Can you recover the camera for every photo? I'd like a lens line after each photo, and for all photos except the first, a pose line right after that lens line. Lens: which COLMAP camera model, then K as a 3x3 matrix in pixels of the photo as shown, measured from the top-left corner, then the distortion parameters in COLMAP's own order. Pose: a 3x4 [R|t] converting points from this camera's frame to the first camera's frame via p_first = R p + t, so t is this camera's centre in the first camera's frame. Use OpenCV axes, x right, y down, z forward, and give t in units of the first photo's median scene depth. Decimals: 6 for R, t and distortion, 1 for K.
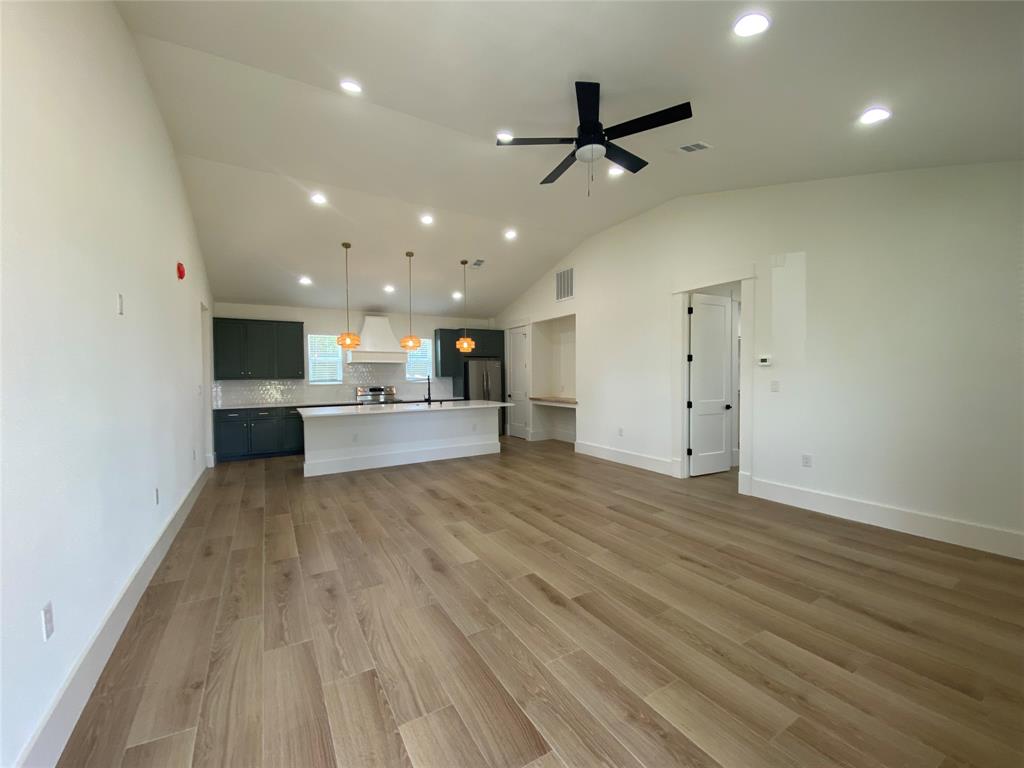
lens RADIAL K [[415.9, 0, 512.0], [0, 415.9, 384.0], [0, 0, 1]] dist [0.032828, -0.026301]
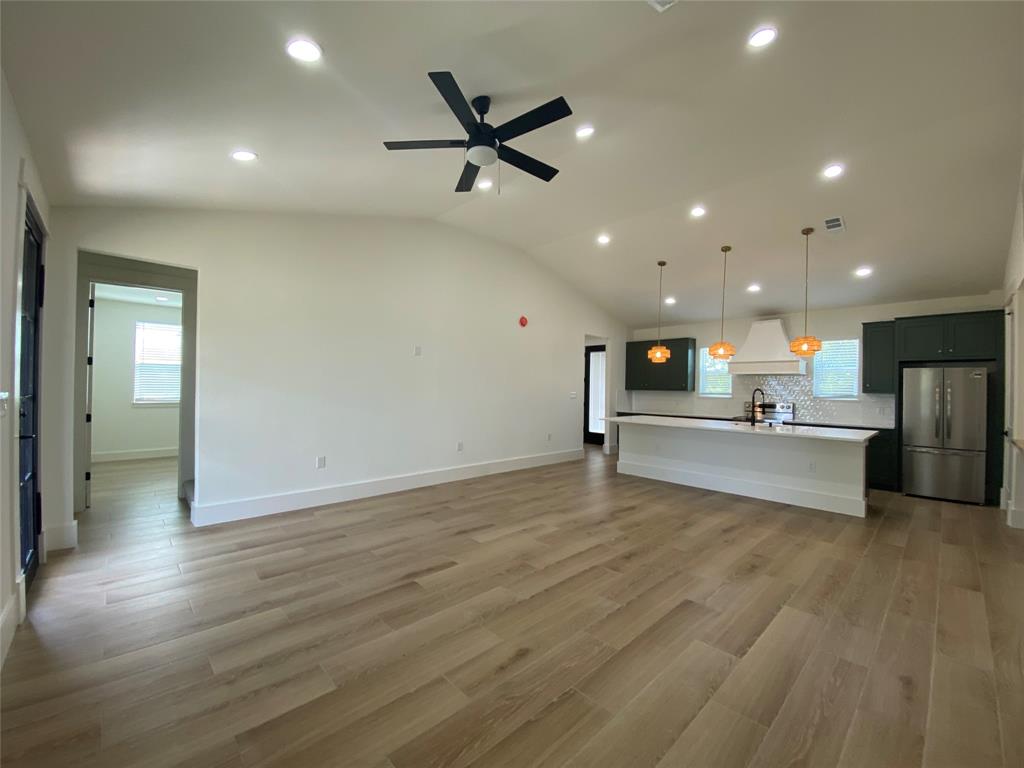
lens RADIAL K [[415.9, 0, 512.0], [0, 415.9, 384.0], [0, 0, 1]] dist [0.032828, -0.026301]
pose [[0.225079, 0.006862, -0.974316, 0.627536], [-0.040258, 0.999187, -0.002263, -0.013317], [0.973509, 0.039734, 0.225172, 0.473871]]
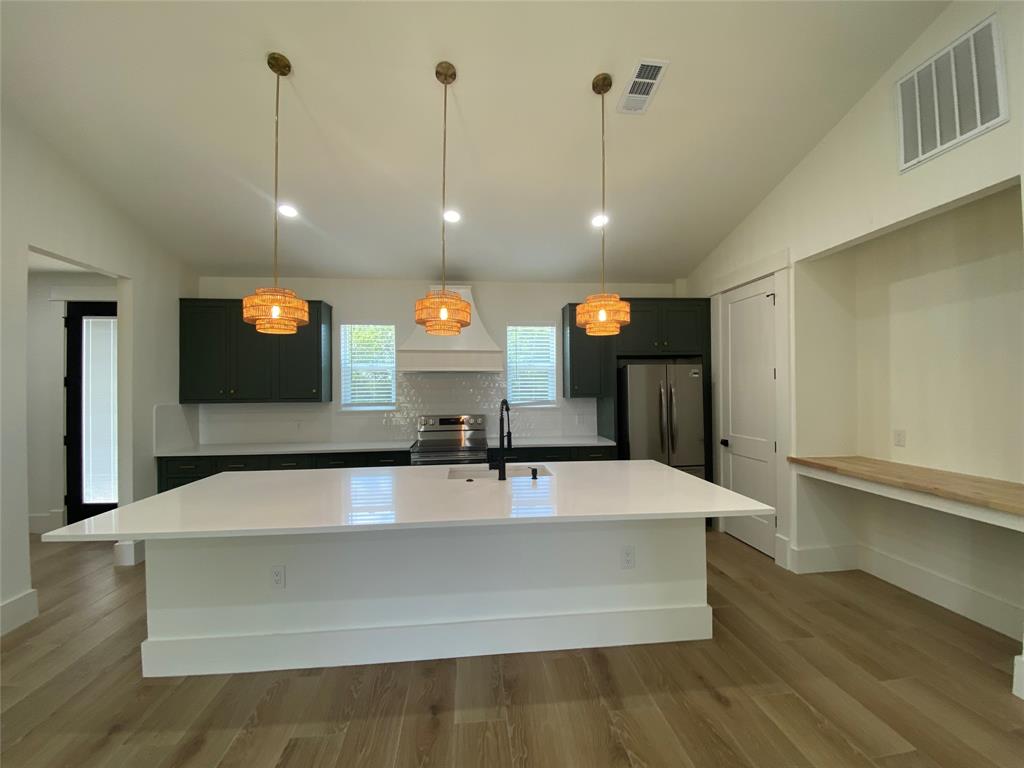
lens RADIAL K [[414.5, 0, 512.0], [0, 414.5, 384.0], [0, 0, 1]] dist [0.026102, -0.021610]
pose [[0.910600, -0.000423, -0.413289, -0.048998], [-0.011028, 0.999619, -0.025320, -0.035232], [0.413142, 0.027614, 0.910248, 0.861638]]
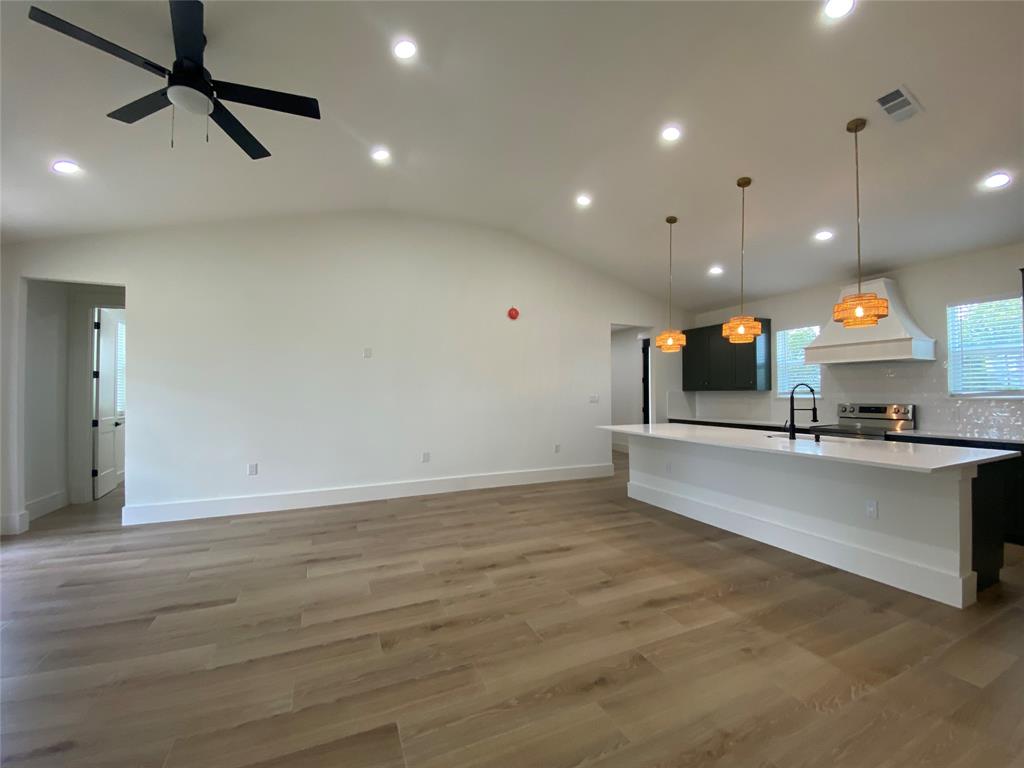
lens RADIAL K [[415.9, 0, 512.0], [0, 415.9, 384.0], [0, 0, 1]] dist [0.032828, -0.026301]
pose [[-0.118497, -0.011595, -0.992887, 0.482325], [-0.016763, 0.999813, -0.009675, -0.012342], [0.992813, 0.015497, -0.118669, 0.923956]]
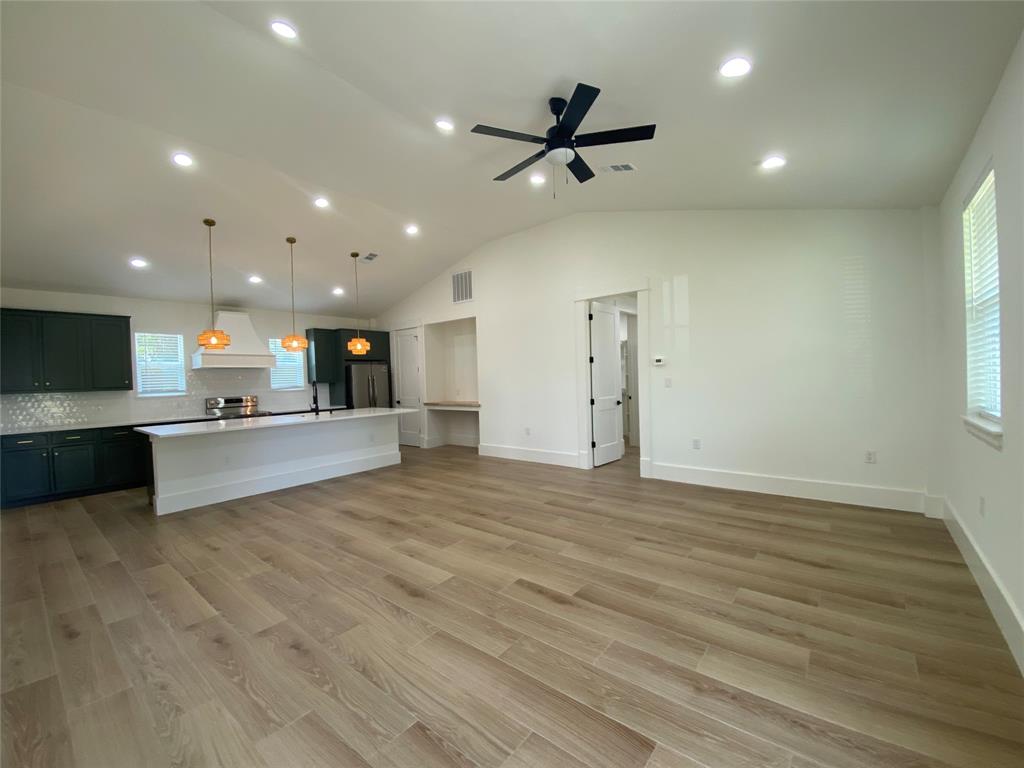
lens RADIAL K [[415.9, 0, 512.0], [0, 415.9, 384.0], [0, 0, 1]] dist [0.032828, -0.026301]
pose [[0.936784, -0.024519, 0.349047, -0.159957], [0.029340, 0.999533, -0.008532, 0.005739], [-0.348675, 0.018234, 0.937066, 0.049892]]
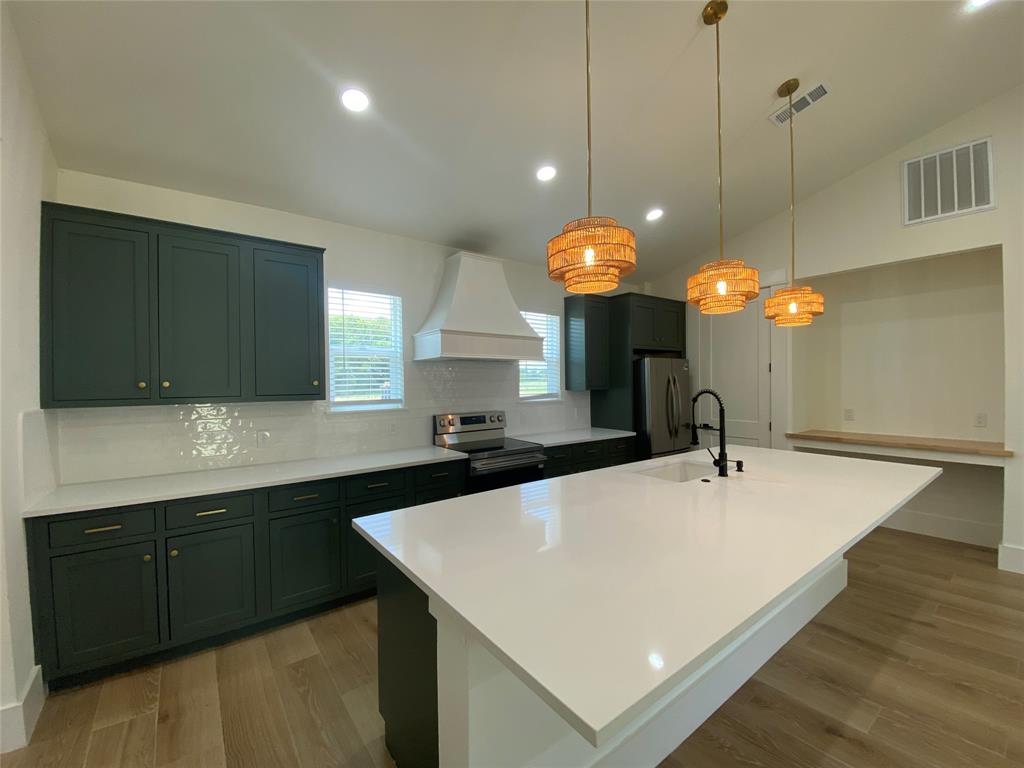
lens RADIAL K [[415.9, 0, 512.0], [0, 415.9, 384.0], [0, 0, 1]] dist [0.032828, -0.026301]
pose [[0.992972, -0.000173, 0.118345, -0.537393], [0.002723, 0.999767, -0.021391, -0.024887], [-0.118314, 0.021563, 0.992742, 0.875473]]
